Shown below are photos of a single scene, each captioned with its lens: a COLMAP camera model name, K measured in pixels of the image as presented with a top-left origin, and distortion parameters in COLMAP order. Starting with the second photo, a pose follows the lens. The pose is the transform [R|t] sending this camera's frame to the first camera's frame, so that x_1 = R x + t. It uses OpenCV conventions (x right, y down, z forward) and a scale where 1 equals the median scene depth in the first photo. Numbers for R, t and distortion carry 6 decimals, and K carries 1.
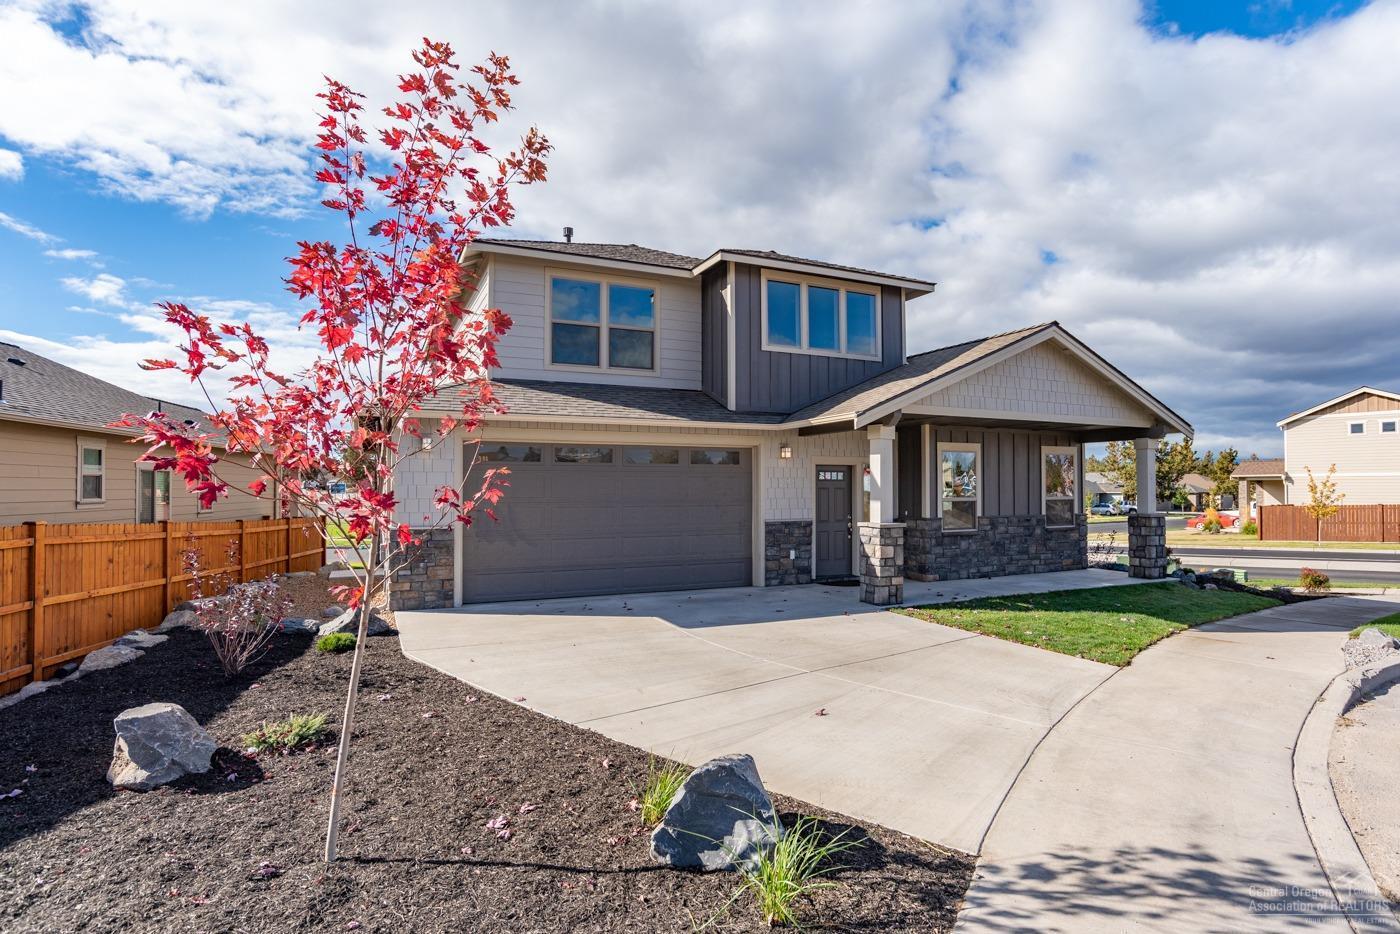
lens RADIAL K [[715.1, 0, 741.5], [0, 715.1, 481.0], [0, 0, 1]] dist [0.151700, 0.000131]
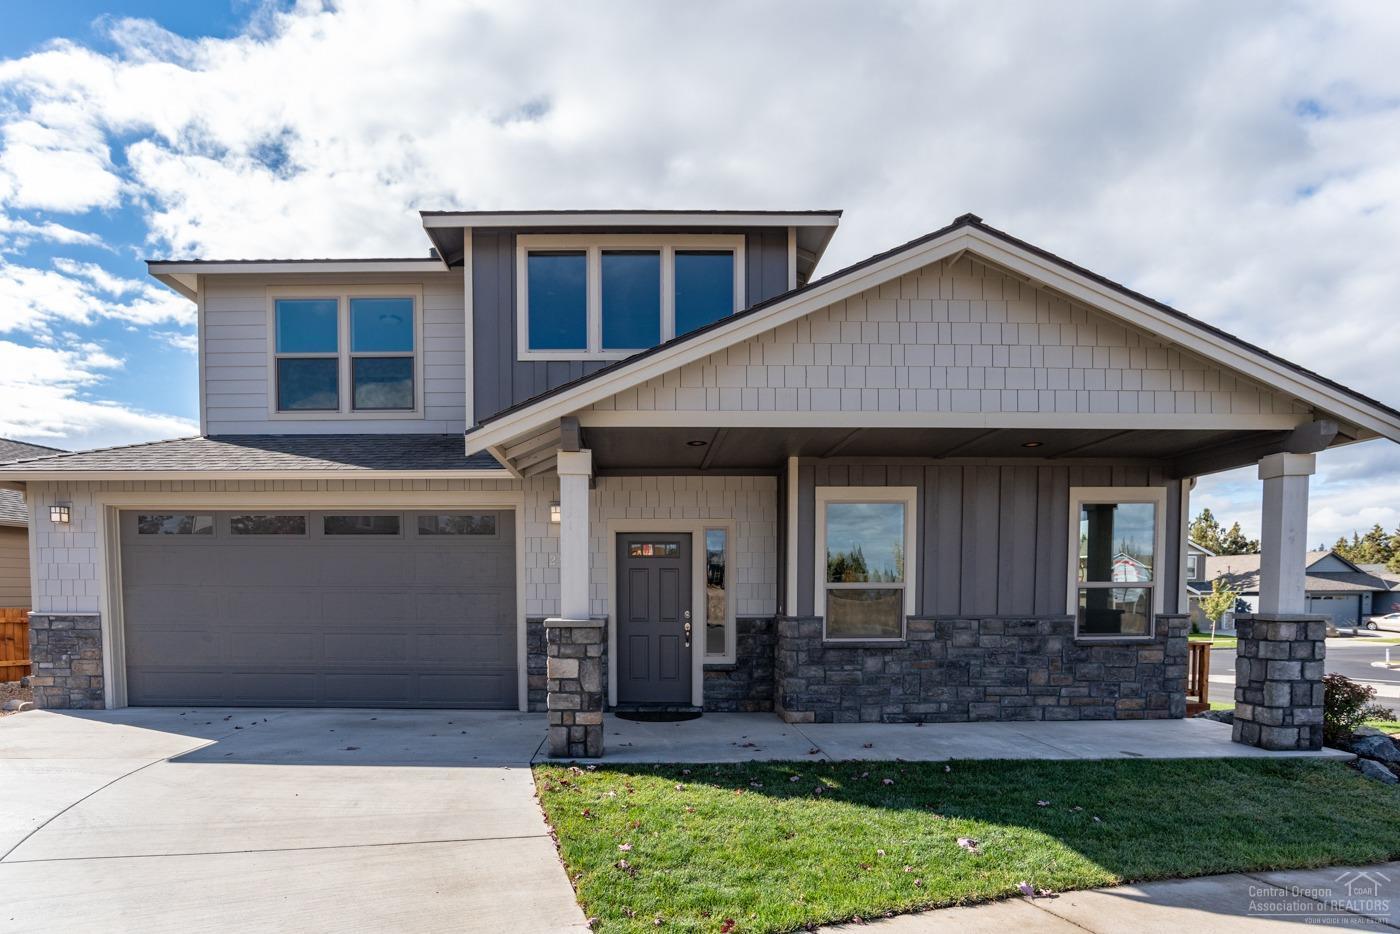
lens RADIAL K [[748.0, 0, 694.5], [0, 748.0, 644.7], [0, 0, 1]] dist [0.020902, 0.000809]
pose [[0.886398, 0.027875, -0.462084, 0.474322], [0.004619, 0.997603, 0.069041, 0.031739], [0.462901, -0.063332, 0.884145, 0.426871]]
